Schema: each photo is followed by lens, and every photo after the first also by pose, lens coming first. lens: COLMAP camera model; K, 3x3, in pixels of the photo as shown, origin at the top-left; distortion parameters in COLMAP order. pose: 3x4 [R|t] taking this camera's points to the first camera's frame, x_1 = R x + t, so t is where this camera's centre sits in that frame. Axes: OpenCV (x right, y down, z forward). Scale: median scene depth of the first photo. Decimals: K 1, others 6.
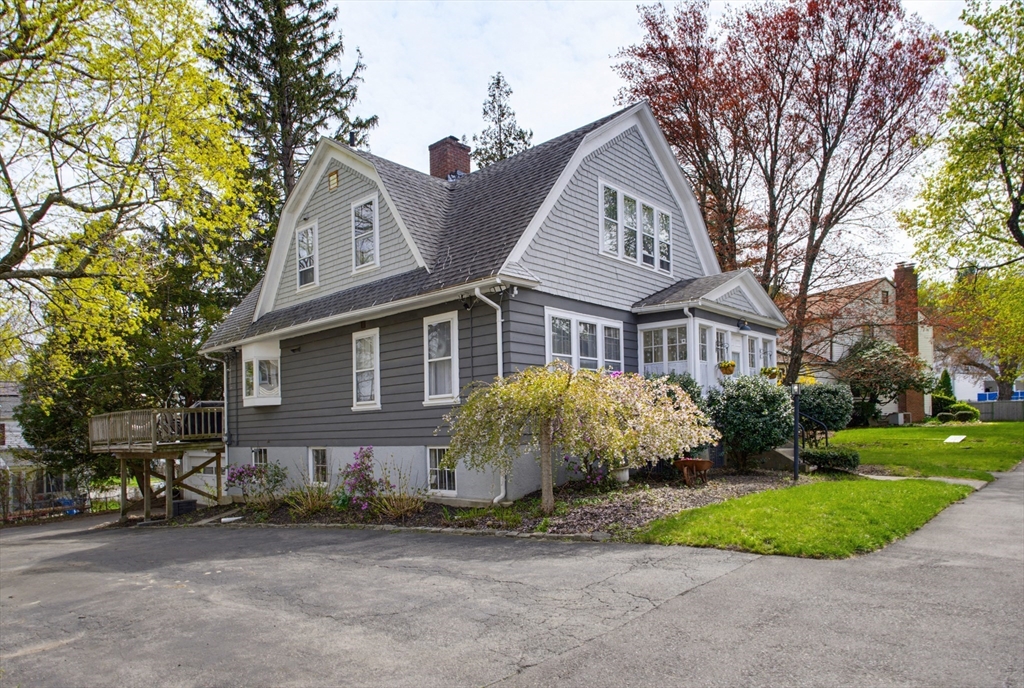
lens RADIAL K [[627.0, 0, 514.7], [0, 627.0, 413.7], [0, 0, 1]] dist [0.044920, 0.002380]
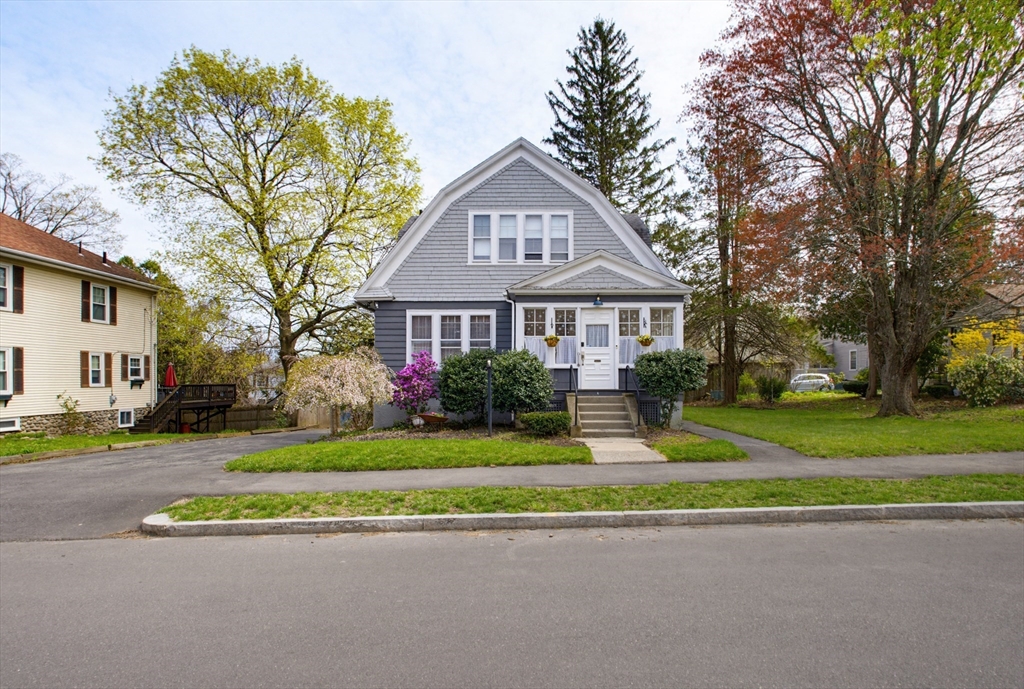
lens RADIAL K [[498.0, 0, 531.9], [0, 498.0, 367.5], [0, 0, 1]] dist [-0.013538, 0.007298]
pose [[0.680664, 0.001430, -0.732595, 1.003817], [0.005620, 0.999958, 0.007173, -0.029928], [0.732575, -0.008999, 0.680627, 0.330709]]
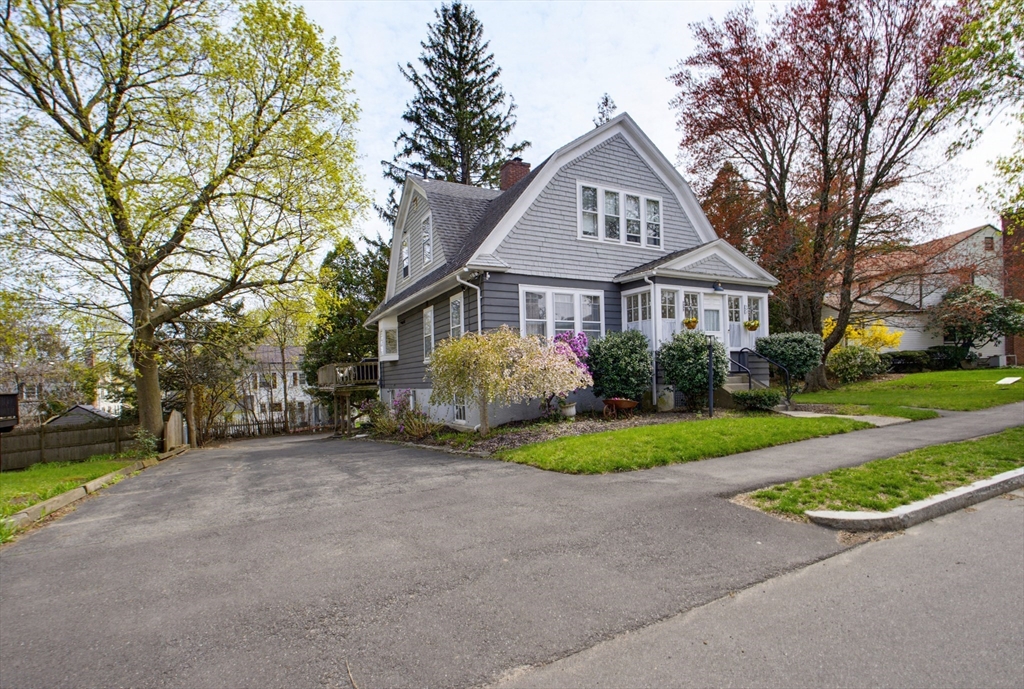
lens RADIAL K [[498.0, 0, 541.6], [0, 498.0, 378.7], [0, 0, 1]] dist [-0.013538, 0.007298]
pose [[0.950500, -0.006273, -0.310663, 0.363266], [0.016760, 0.999376, 0.031097, -0.001646], [0.310274, -0.034764, 0.950011, -0.000339]]
